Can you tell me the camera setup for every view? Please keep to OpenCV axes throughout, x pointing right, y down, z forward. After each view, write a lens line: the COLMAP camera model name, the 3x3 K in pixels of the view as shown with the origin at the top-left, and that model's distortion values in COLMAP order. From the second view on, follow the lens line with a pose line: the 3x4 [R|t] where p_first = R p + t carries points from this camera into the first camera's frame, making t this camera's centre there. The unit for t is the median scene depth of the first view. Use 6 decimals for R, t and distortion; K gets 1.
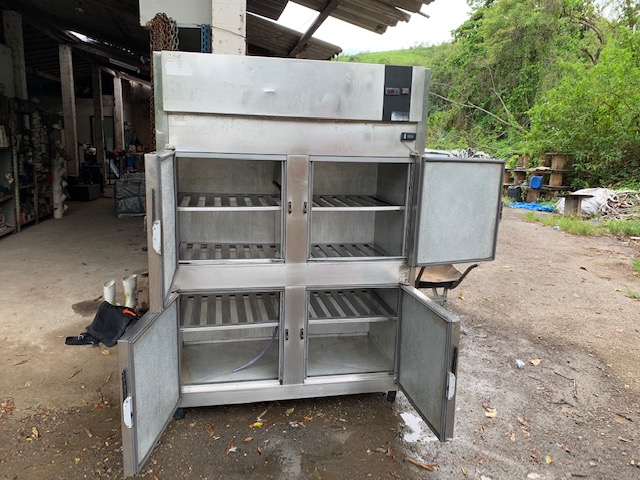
lens RADIAL K [[493.1, 0, 320.0], [0, 493.1, 240.0], [0, 0, 1]] dist [0.062235, -0.057487]
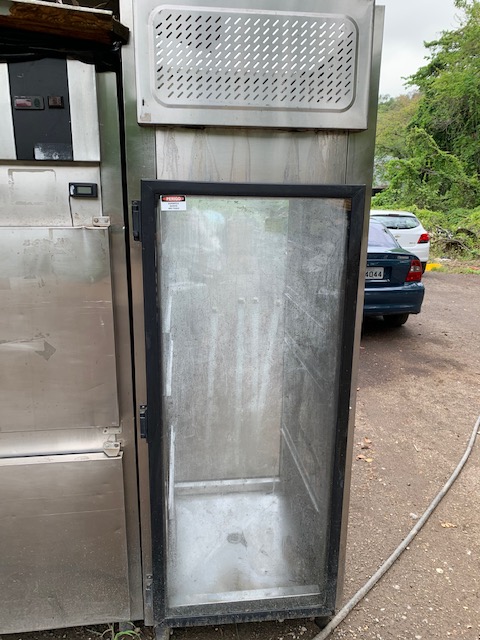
lens RADIAL K [[493.1, 0, 240.0], [0, 493.1, 320.0], [0, 0, 1]] dist [0.062235, -0.057487]
pose [[0.996522, -0.007838, -0.082960, 0.229344], [0.010330, 0.999507, 0.029654, -0.049460], [0.082687, -0.030408, 0.996112, 0.281237]]
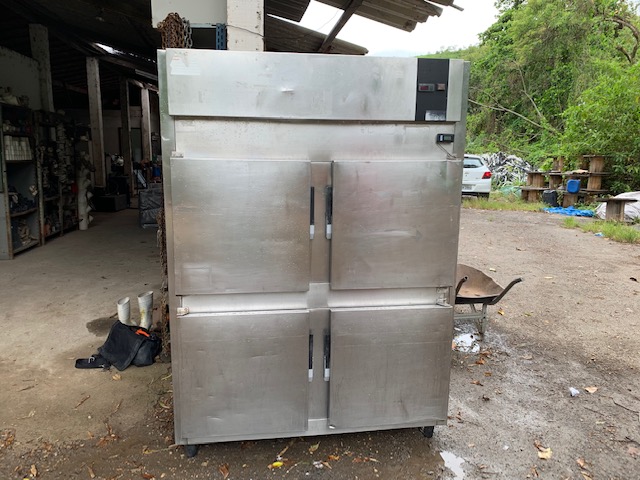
lens RADIAL K [[495.7, 0, 318.4], [0, 495.7, 236.6], [0, 0, 1]] dist [0.056989, -0.051645]
pose [[0.998302, -0.008965, -0.057557, 0.001810], [0.007749, 0.999743, -0.021315, -0.010213], [0.057733, 0.020833, 0.998115, 0.063297]]
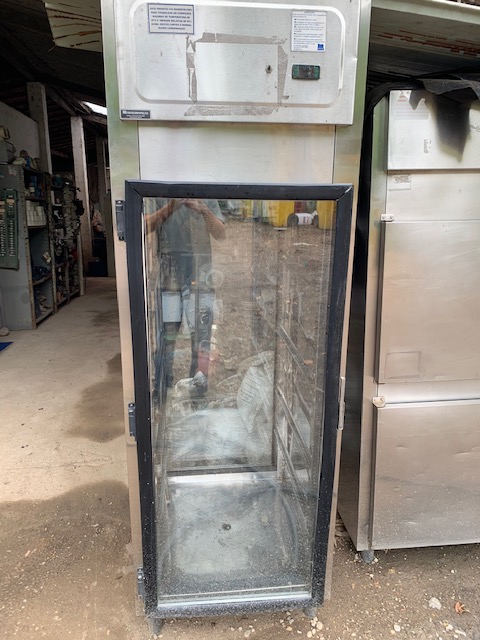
lens RADIAL K [[495.7, 0, 248.7], [0, 495.7, 318.9], [0, 0, 1]] dist [0.056989, -0.051645]
pose [[0.995353, -0.021472, -0.093866, -0.237568], [0.023883, 0.999411, 0.024639, -0.031380], [0.093282, -0.026766, 0.995280, 0.120721]]
